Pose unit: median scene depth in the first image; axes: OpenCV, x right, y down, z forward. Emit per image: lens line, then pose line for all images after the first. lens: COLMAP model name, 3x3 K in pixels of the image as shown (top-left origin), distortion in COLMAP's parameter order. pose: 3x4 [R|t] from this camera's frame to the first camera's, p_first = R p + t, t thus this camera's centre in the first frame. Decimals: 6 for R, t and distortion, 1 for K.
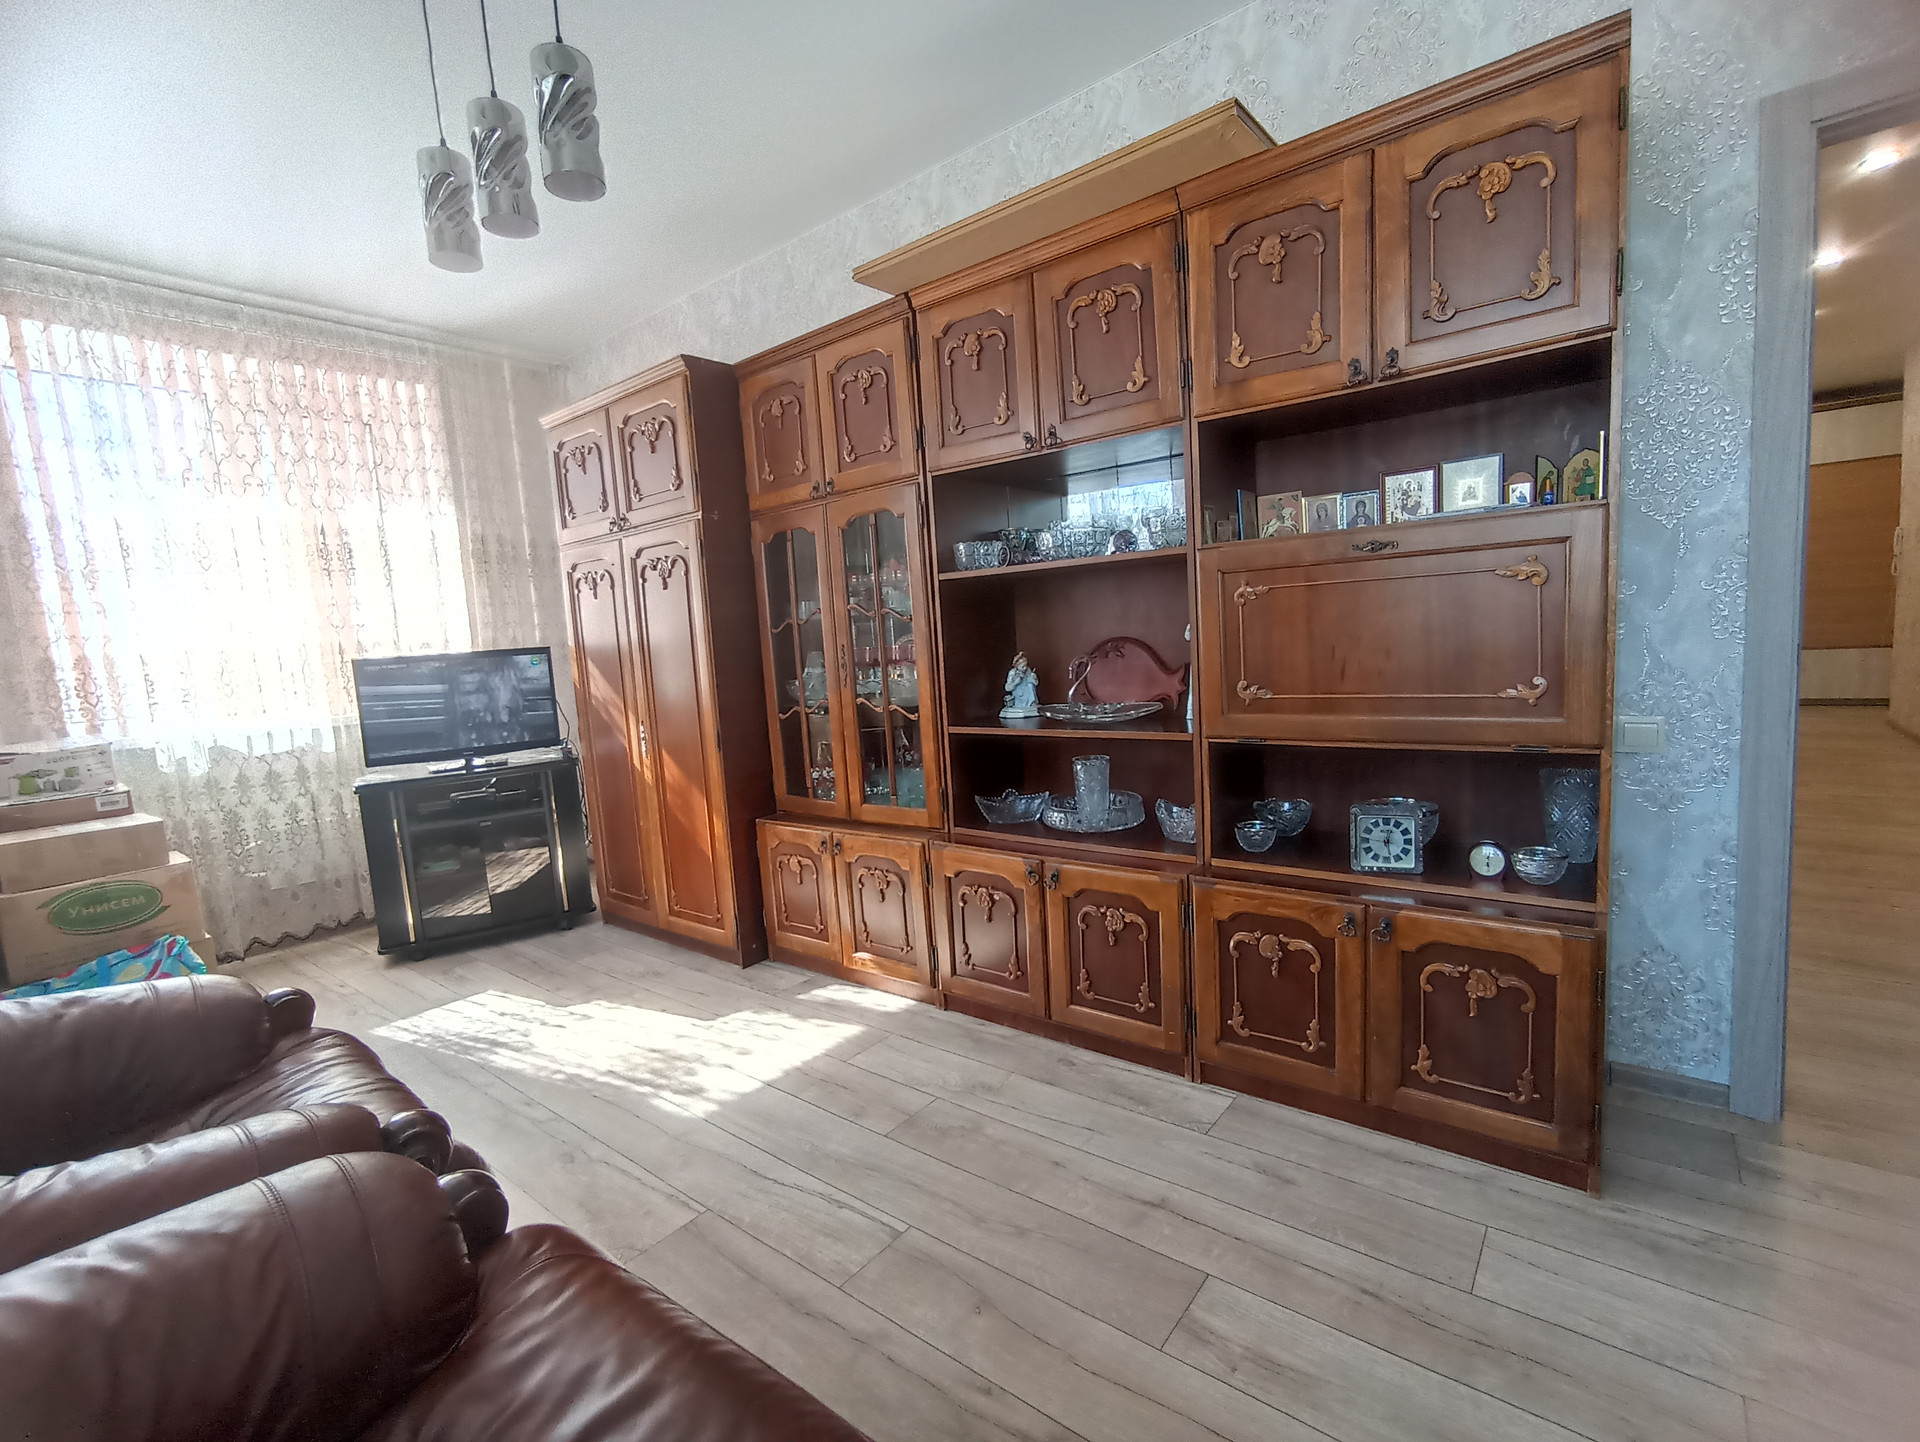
lens RADIAL K [[860.8, 0, 948.5], [0, 860.8, 724.3], [0, 0, 1]] dist [-0.011544, 0.003860]
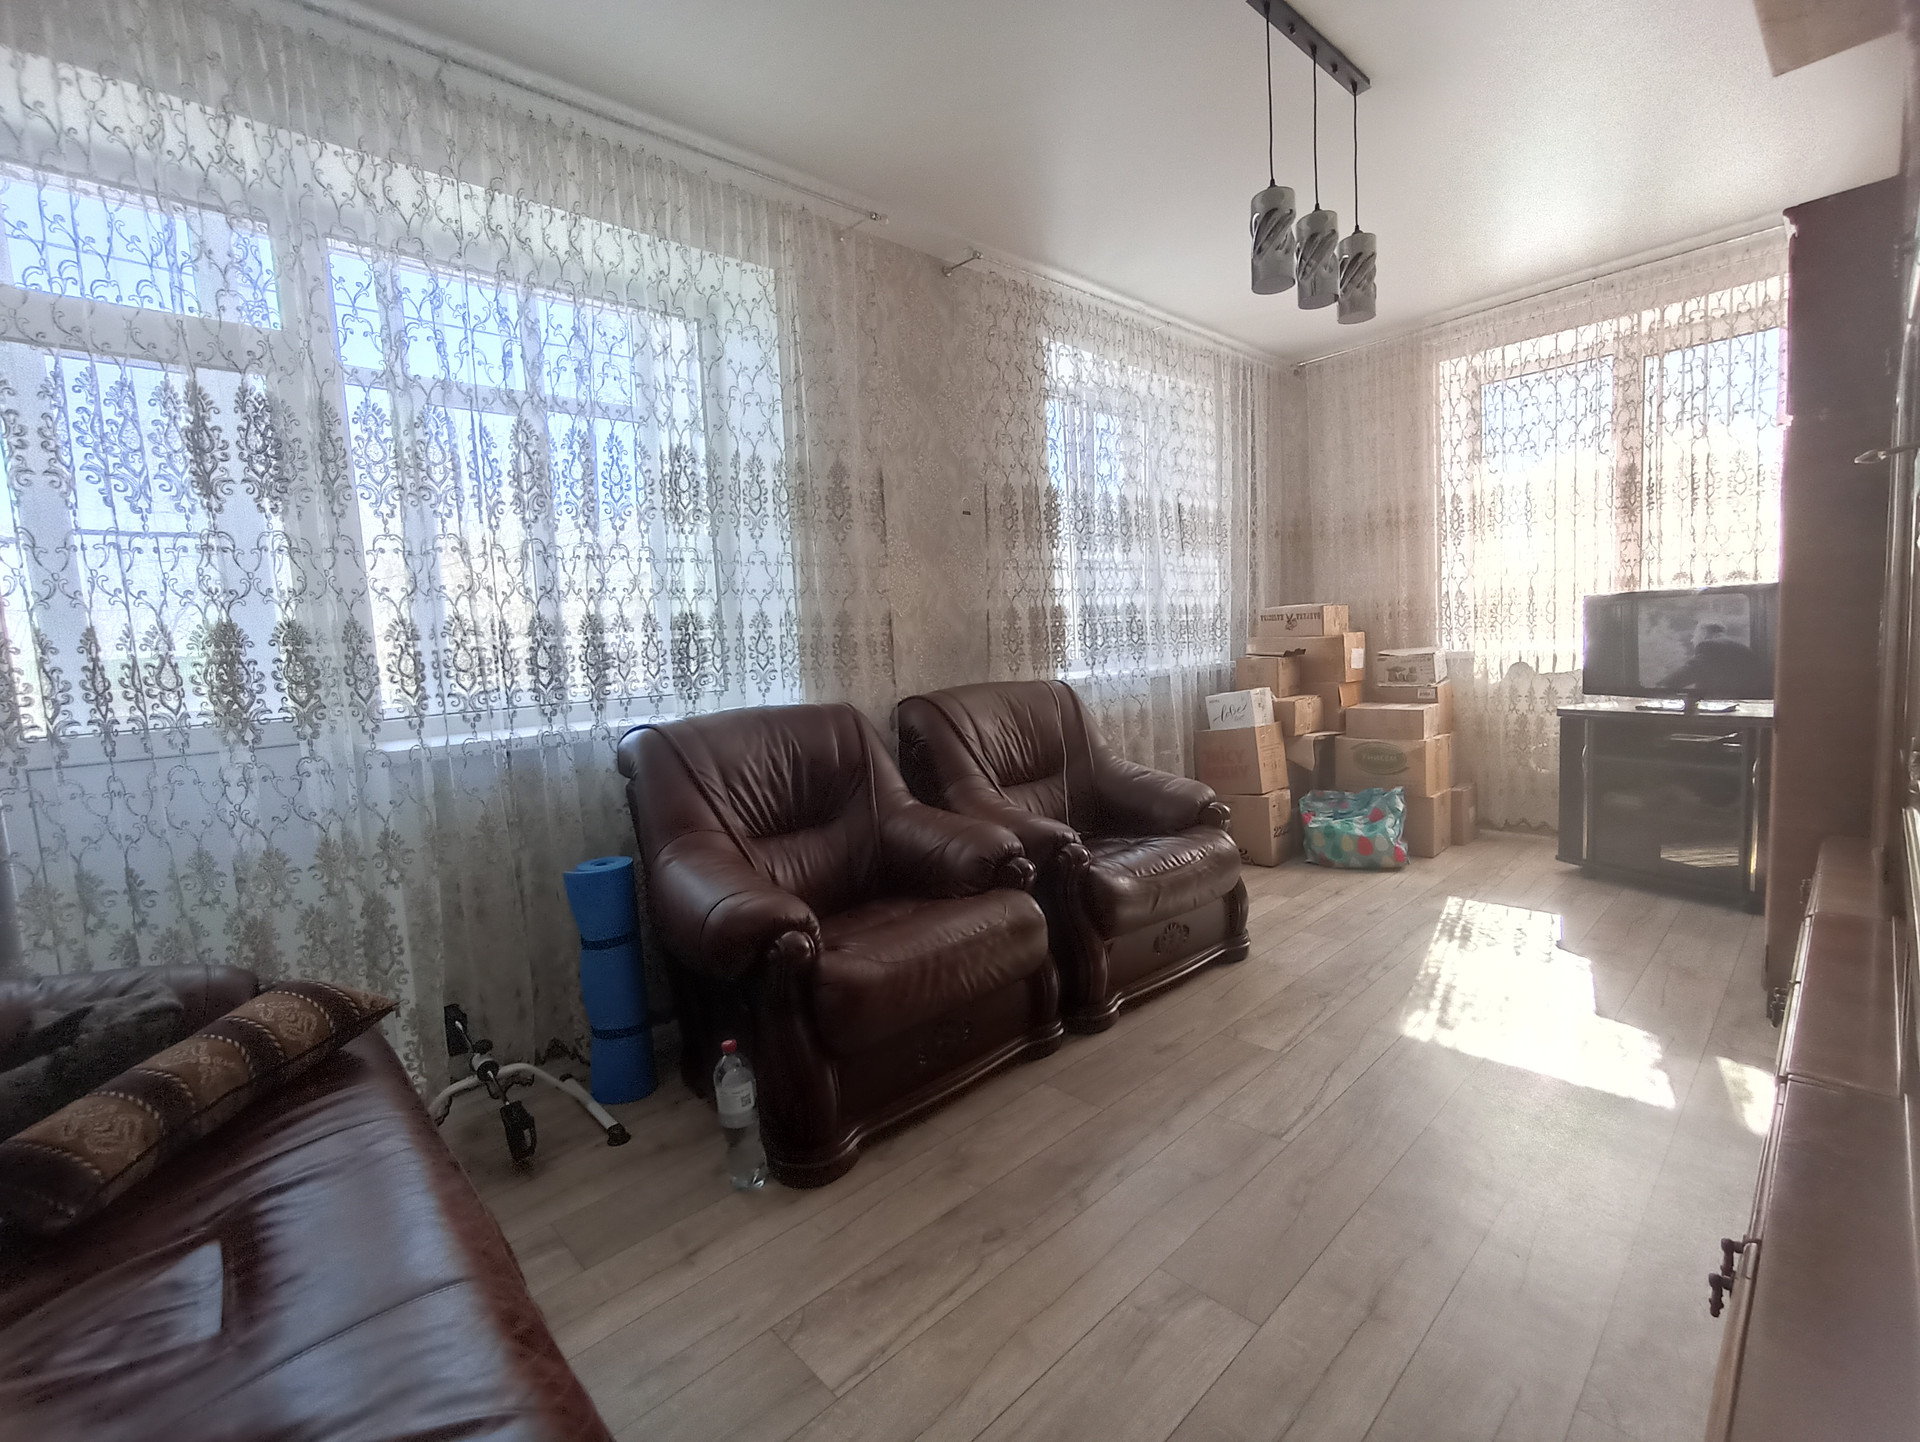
lens RADIAL K [[860.8, 0, 950.7], [0, 860.8, 719.7], [0, 0, 1]] dist [-0.011544, 0.003860]
pose [[-0.109508, 0.159013, -0.981184, 0.568585], [-0.045506, 0.985284, 0.164757, -0.071365], [0.992944, 0.062692, -0.100661, 0.354007]]
